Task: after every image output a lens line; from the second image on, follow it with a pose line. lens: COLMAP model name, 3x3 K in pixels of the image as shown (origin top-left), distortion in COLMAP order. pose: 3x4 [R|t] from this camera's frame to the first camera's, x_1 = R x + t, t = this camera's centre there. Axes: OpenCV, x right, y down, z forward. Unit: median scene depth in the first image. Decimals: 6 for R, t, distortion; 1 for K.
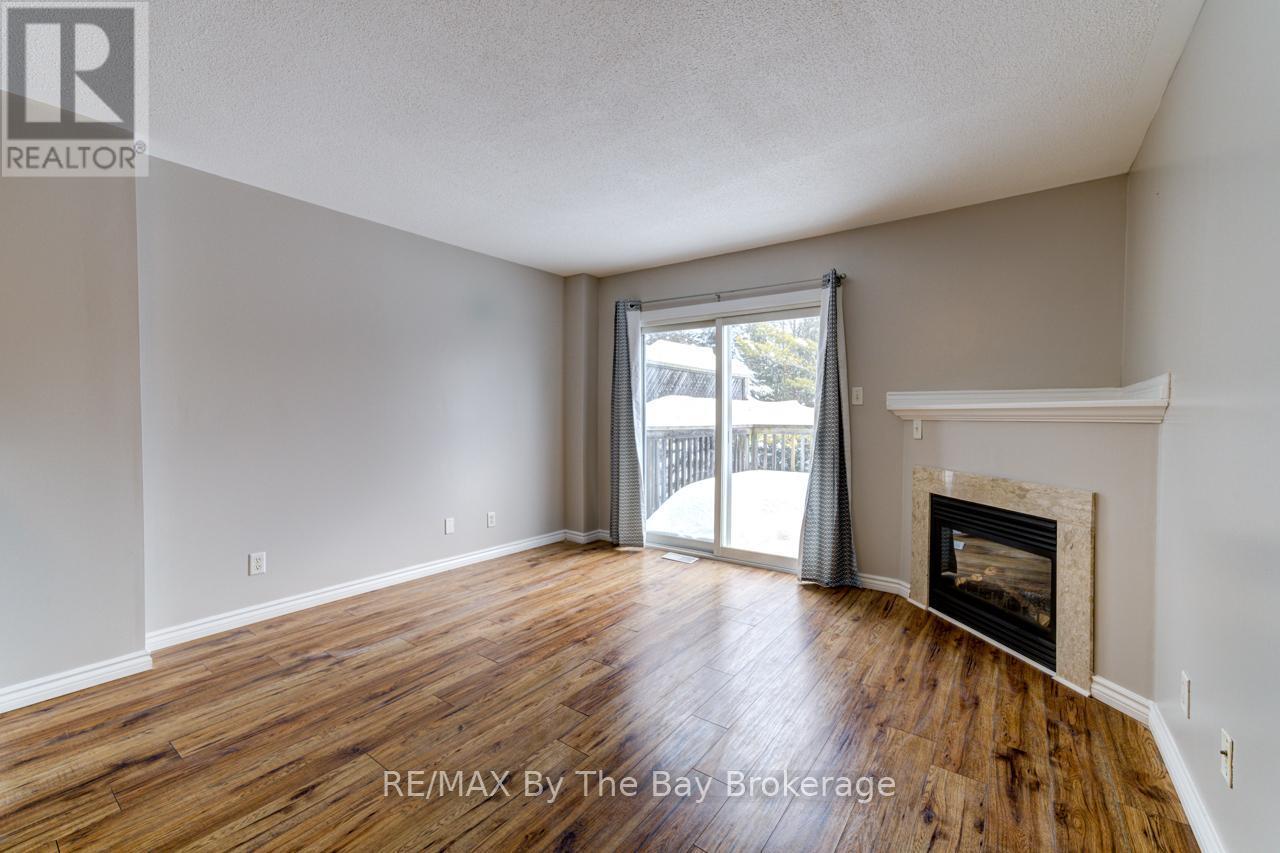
lens RADIAL K [[517.1, 0, 638.6], [0, 517.1, 422.0], [0, 0, 1]] dist [0.000372, 0.000983]
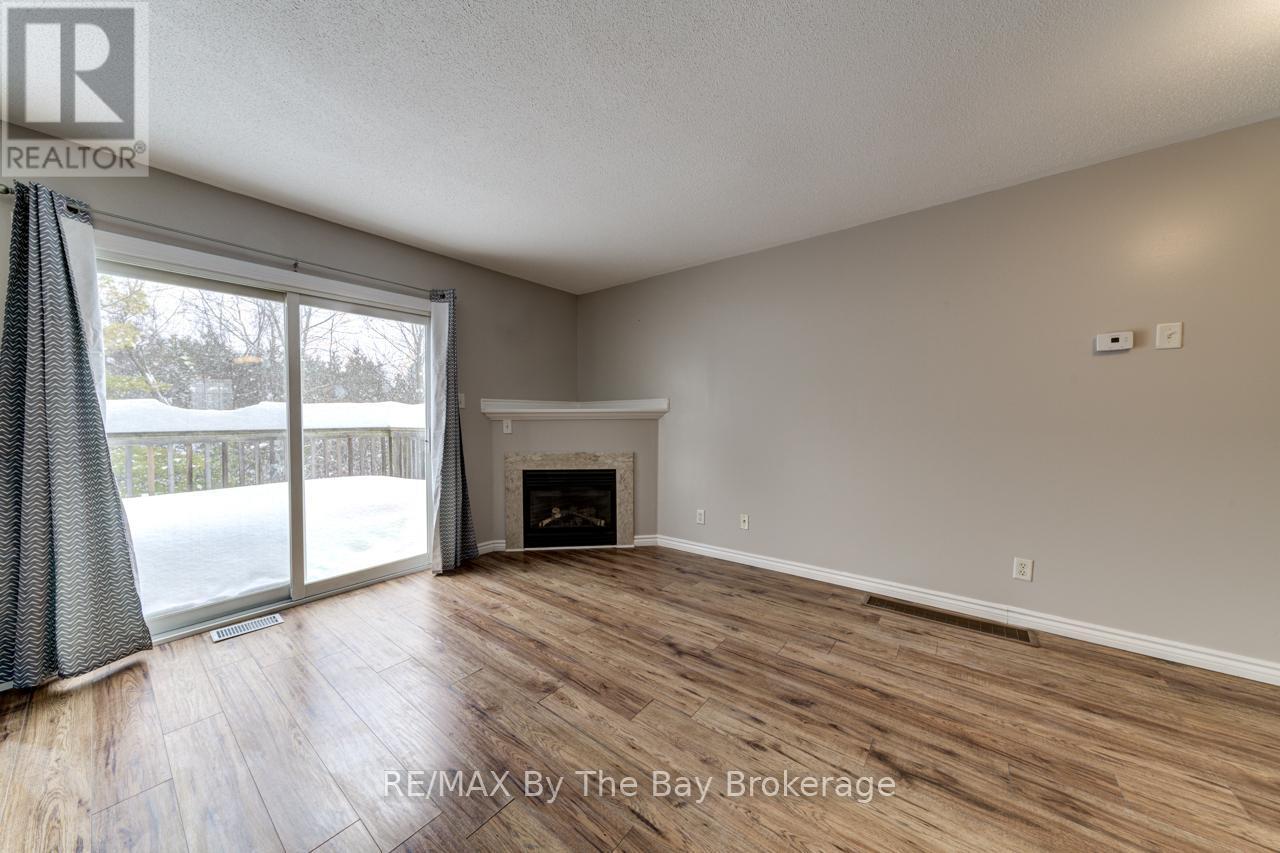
lens RADIAL K [[425.9, 0, 631.8], [0, 425.9, 423.2], [0, 0, 1]] dist [0.000327, 0.001701]
pose [[0.034910, -0.012184, 0.999316, -0.743126], [0.012800, 0.999849, 0.011744, -0.005931], [-0.999308, 0.012381, 0.035061, 0.775939]]
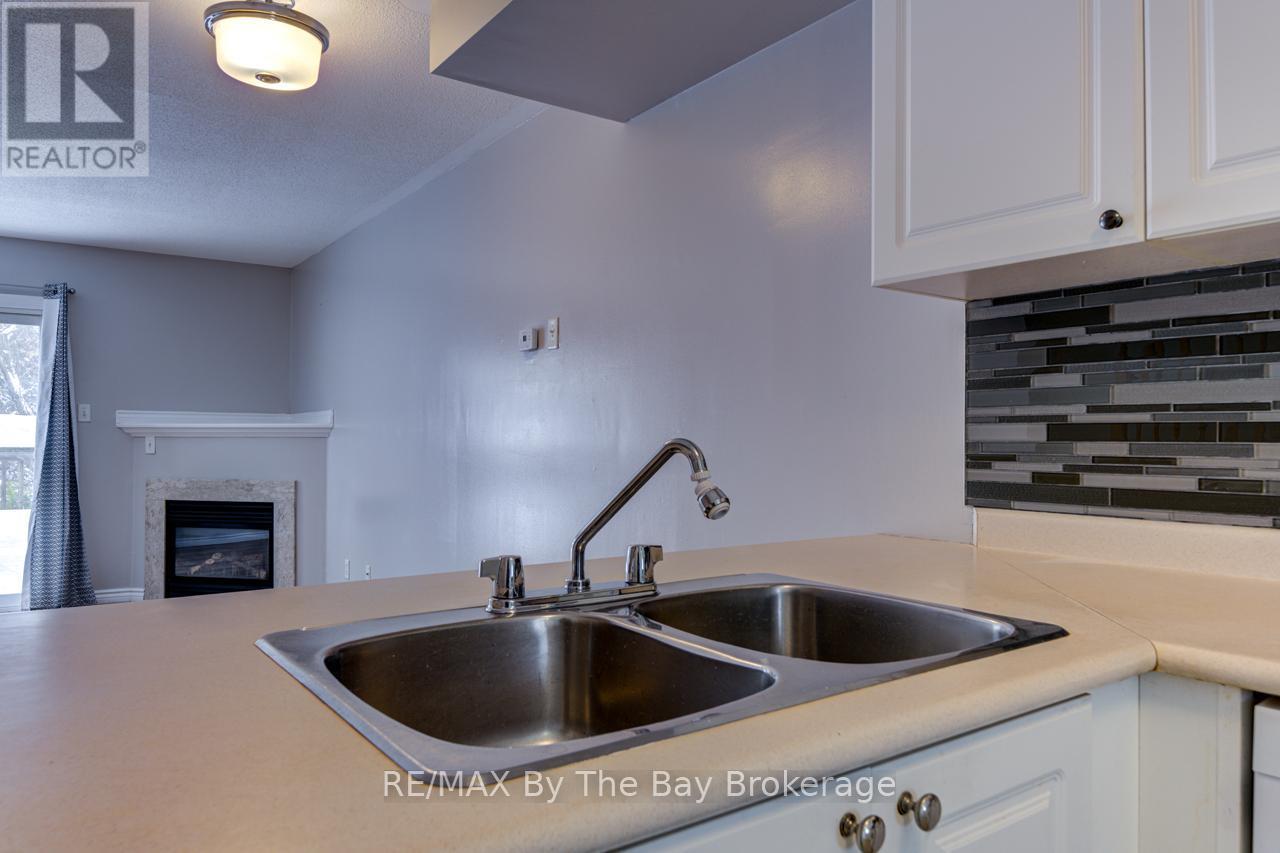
lens RADIAL K [[869.3, 0, 630.4], [0, 869.3, 424.1], [0, 0, 1]] dist [-0.005044, -0.002226]
pose [[0.307542, 0.011230, 0.951468, -1.132578], [0.010503, 0.999829, -0.015196, 0.010184], [-0.951476, 0.014666, 0.307372, -0.680770]]
